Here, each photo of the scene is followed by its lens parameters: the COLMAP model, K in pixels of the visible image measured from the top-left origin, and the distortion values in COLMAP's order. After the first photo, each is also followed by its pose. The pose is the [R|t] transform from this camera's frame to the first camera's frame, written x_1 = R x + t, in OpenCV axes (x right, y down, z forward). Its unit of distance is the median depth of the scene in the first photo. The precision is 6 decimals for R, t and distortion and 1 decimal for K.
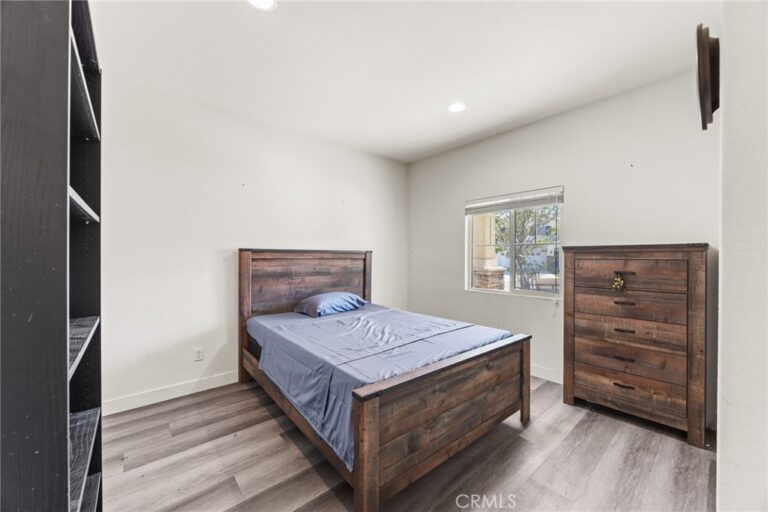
lens RADIAL K [[290.5, 0, 388.8], [0, 290.5, 254.0], [0, 0, 1]] dist [-0.002243, -0.000303]
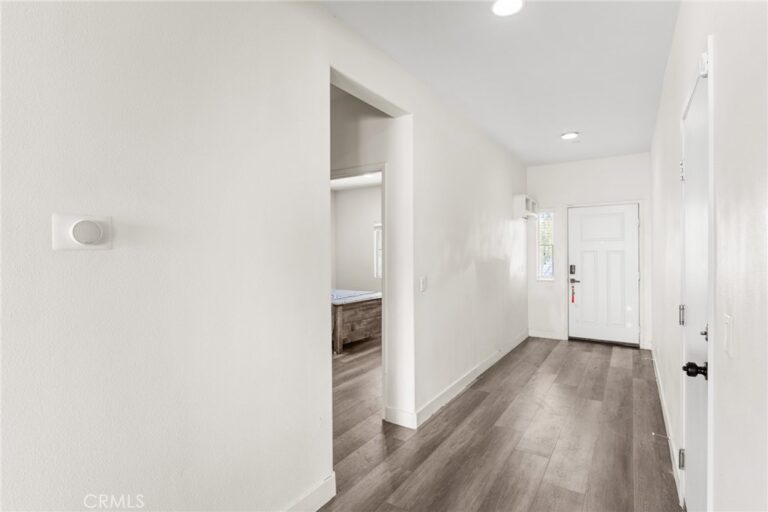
lens RADIAL K [[383.1, 0, 384.0], [0, 383.1, 256.0], [0, 0, 1]] dist [-0.001886, 0.000330]
pose [[0.963773, -0.003834, 0.266696, -0.542157], [0.001409, 0.999956, 0.009282, -0.034554], [-0.266720, -0.008570, 0.963736, -2.318905]]
